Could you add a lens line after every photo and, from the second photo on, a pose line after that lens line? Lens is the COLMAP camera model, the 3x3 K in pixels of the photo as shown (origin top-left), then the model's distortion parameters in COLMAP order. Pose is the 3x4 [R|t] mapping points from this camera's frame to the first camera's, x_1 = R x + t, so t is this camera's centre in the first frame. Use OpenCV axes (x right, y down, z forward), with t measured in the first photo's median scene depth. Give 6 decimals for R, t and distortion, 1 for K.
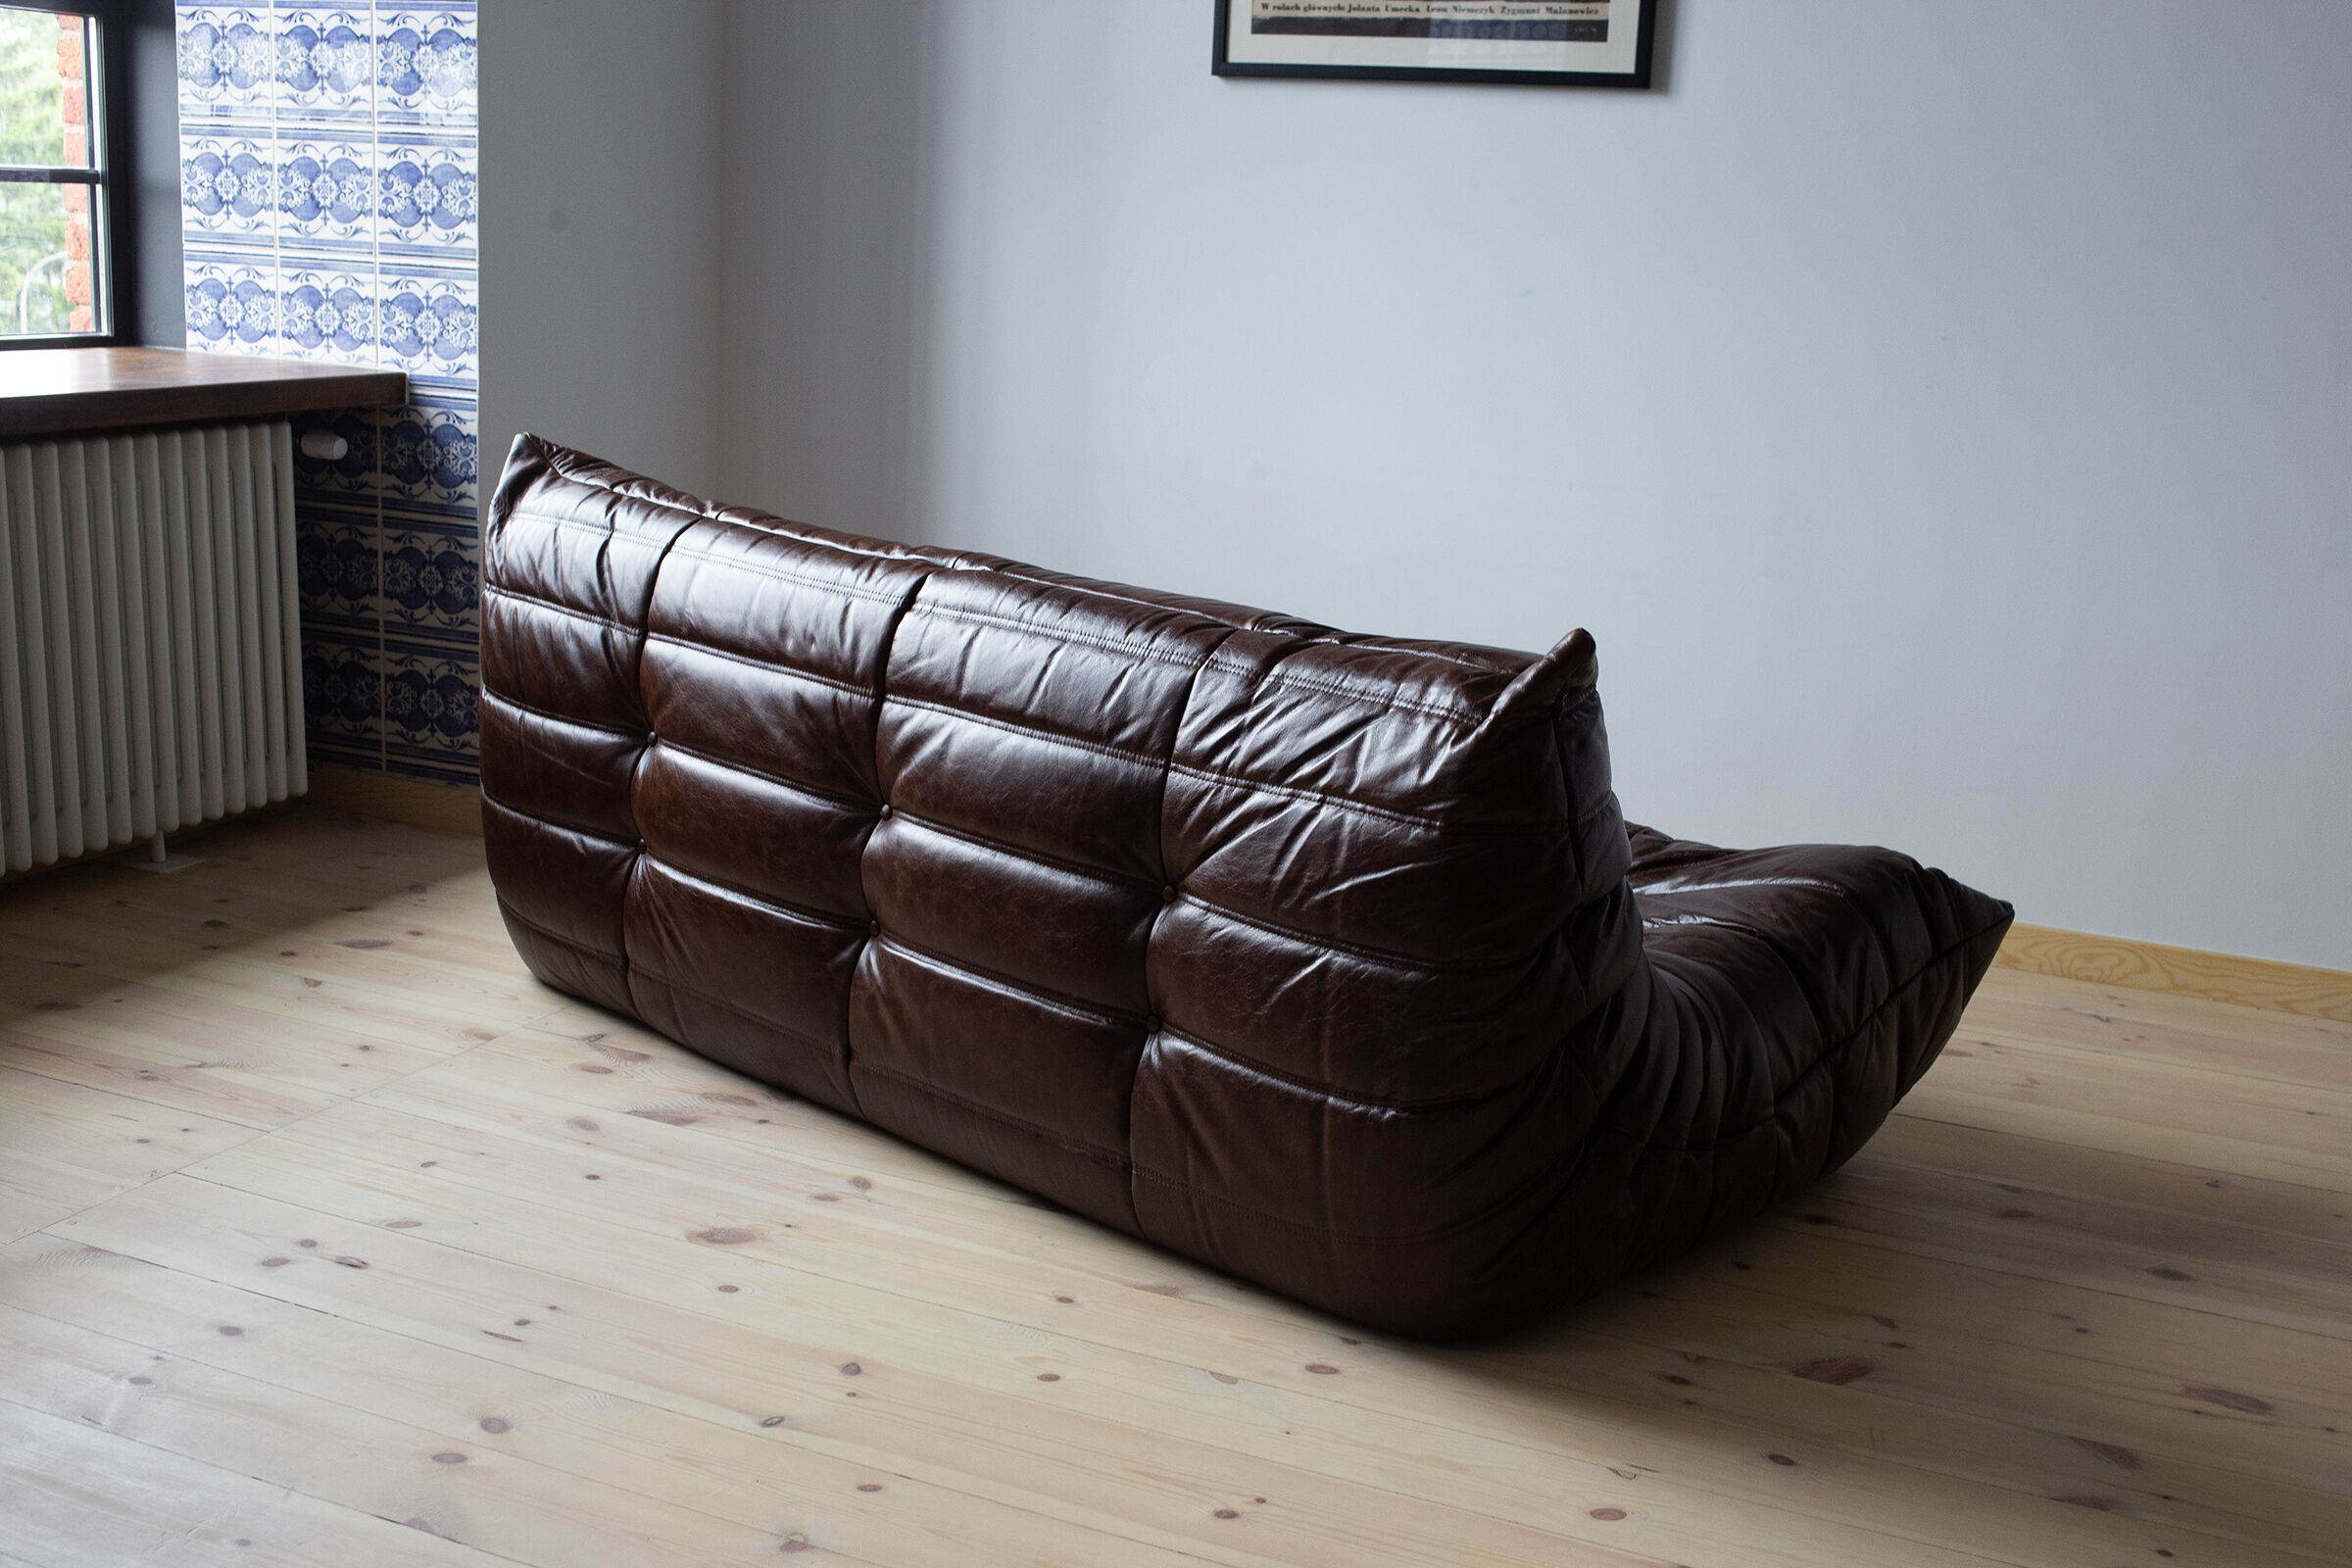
lens RADIAL K [[2561.9, 0, 1170.3], [0, 2561.9, 787.3], [0, 0, 1]] dist [-0.017860, 0.000000]
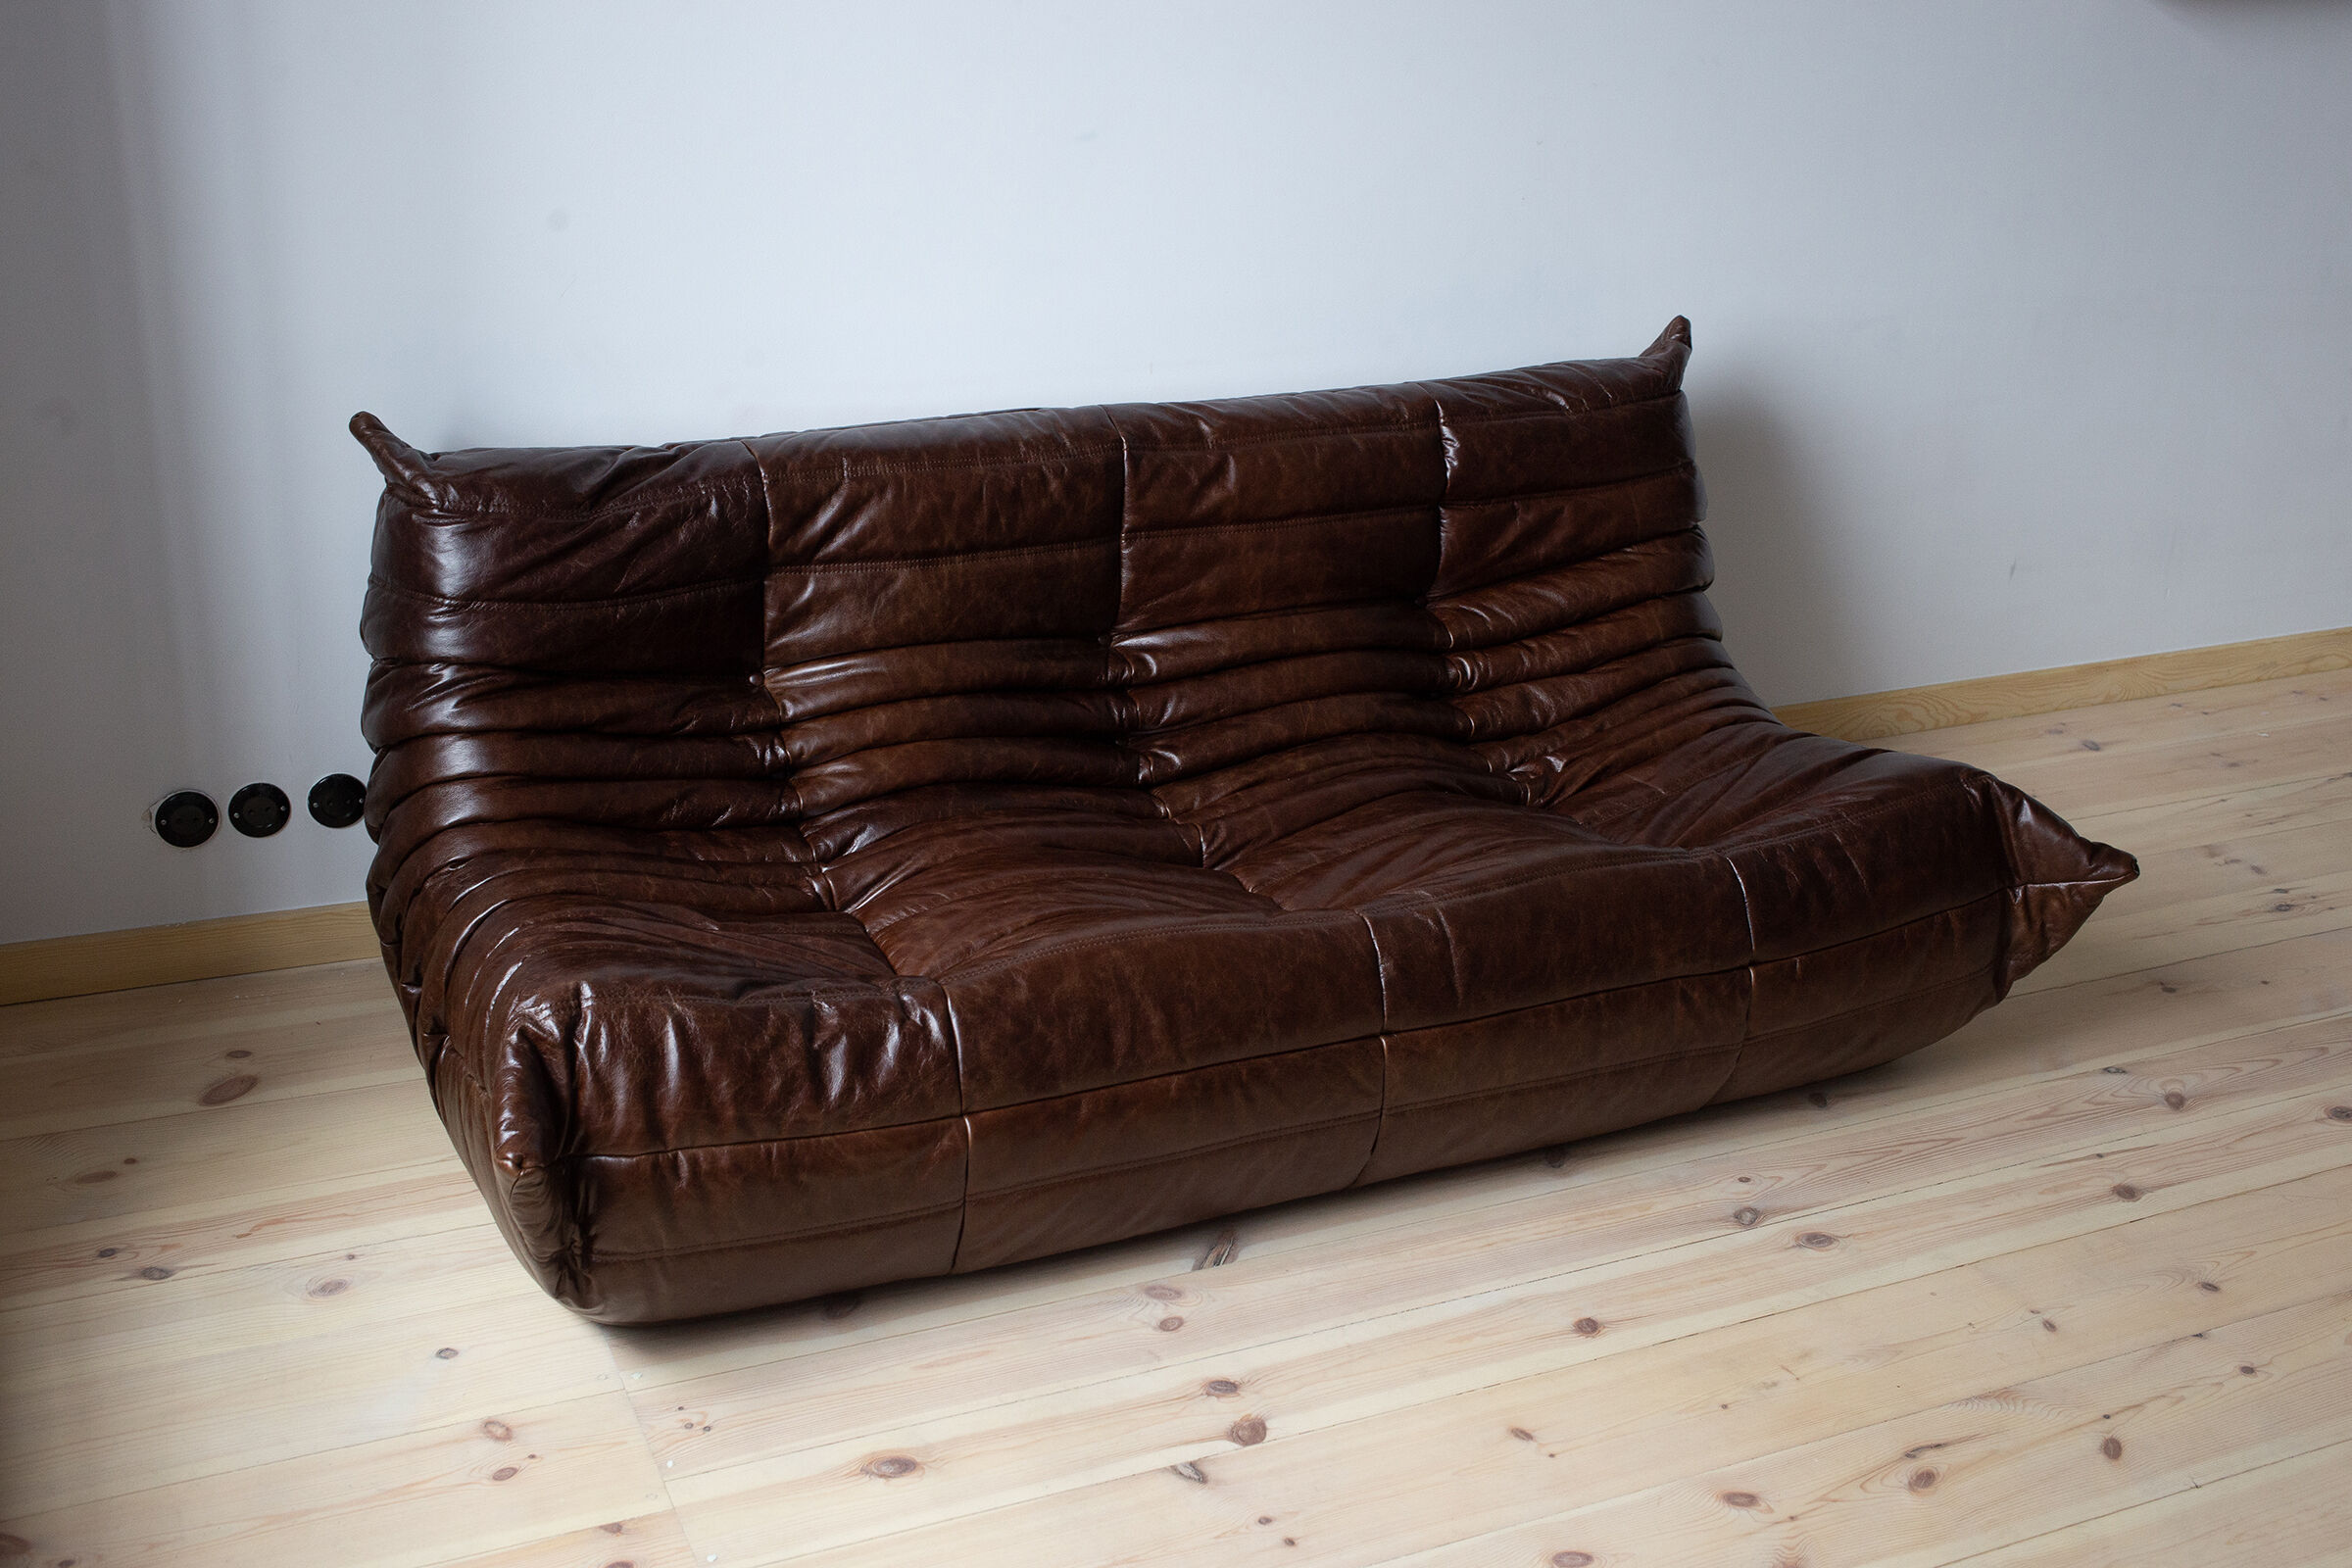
lens RADIAL K [[2561.9, 0, 1176.1], [0, 2561.9, 774.0], [0, 0, 1]] dist [-0.017860, 0.000000]
pose [[0.667258, -0.311537, 0.676543, -0.464441], [0.156741, 0.946716, 0.281357, -0.242895], [-0.728147, -0.081695, 0.680535, 0.471748]]
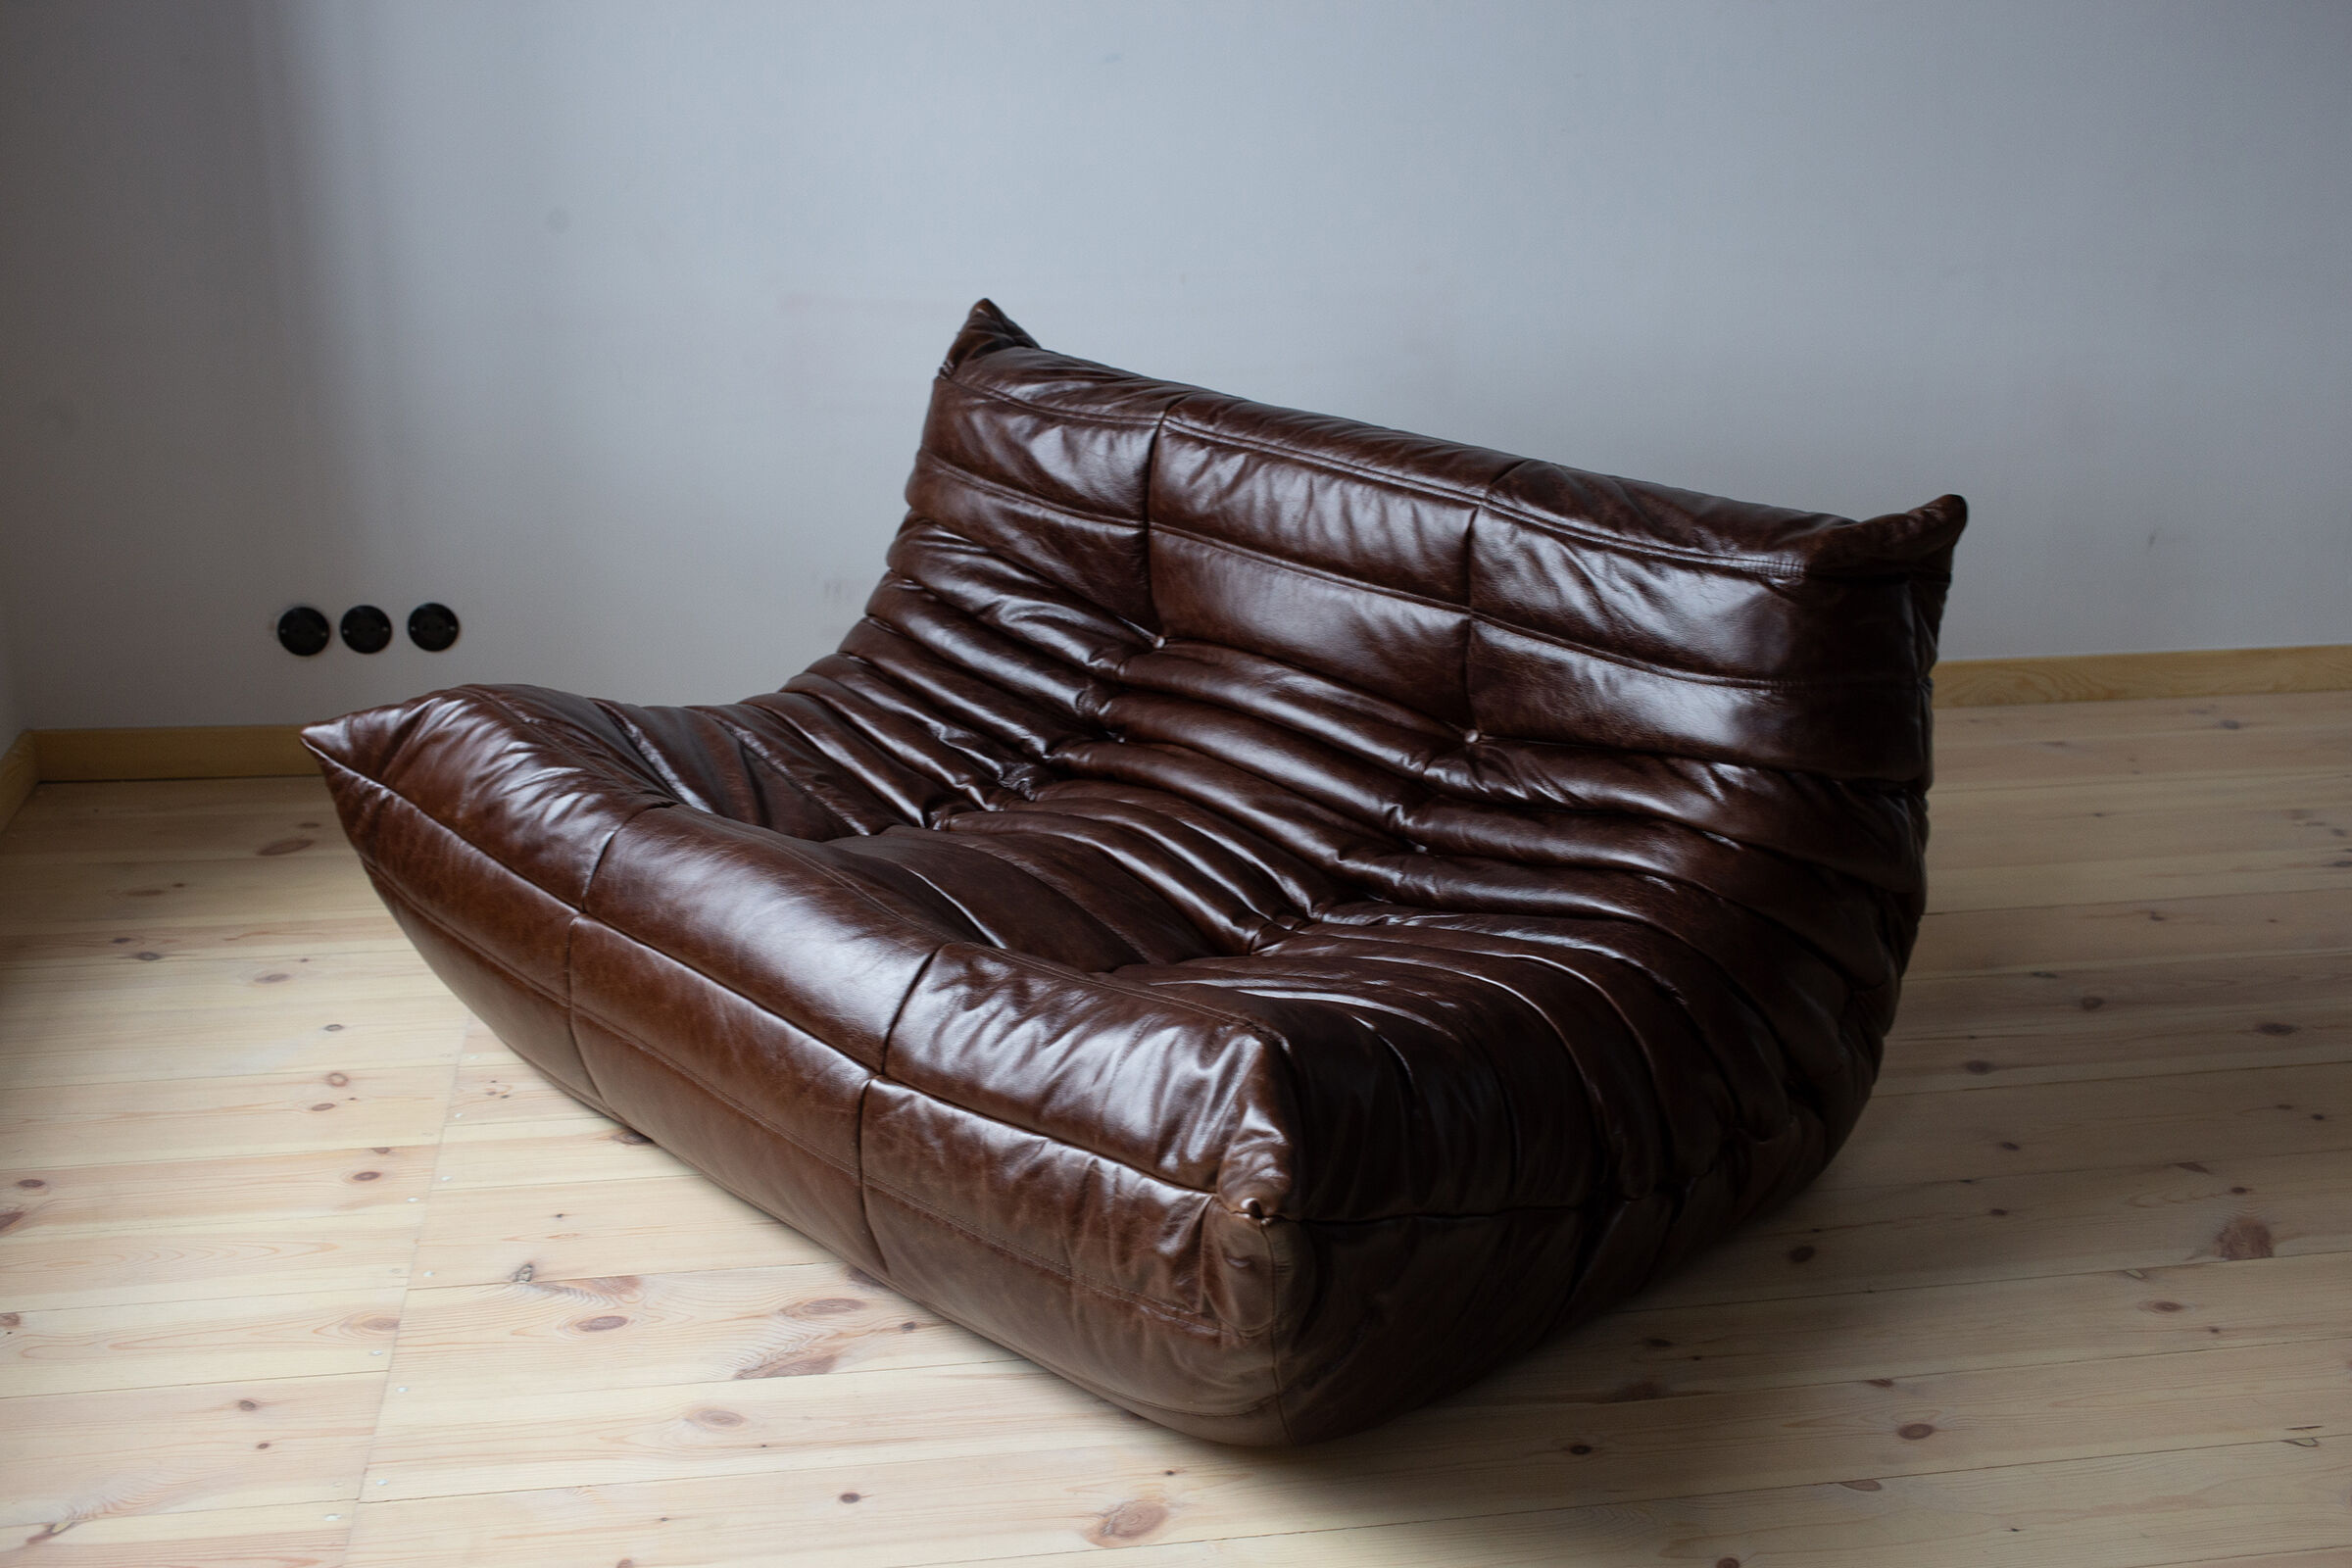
lens RADIAL K [[2561.9, 0, 1177.3], [0, 2561.9, 786.0], [0, 0, 1]] dist [-0.017860, 0.000000]
pose [[0.836678, -0.225683, 0.499036, -0.347035], [0.155496, 0.971545, 0.178667, -0.115624], [-0.525158, -0.071889, 0.847963, 0.273424]]
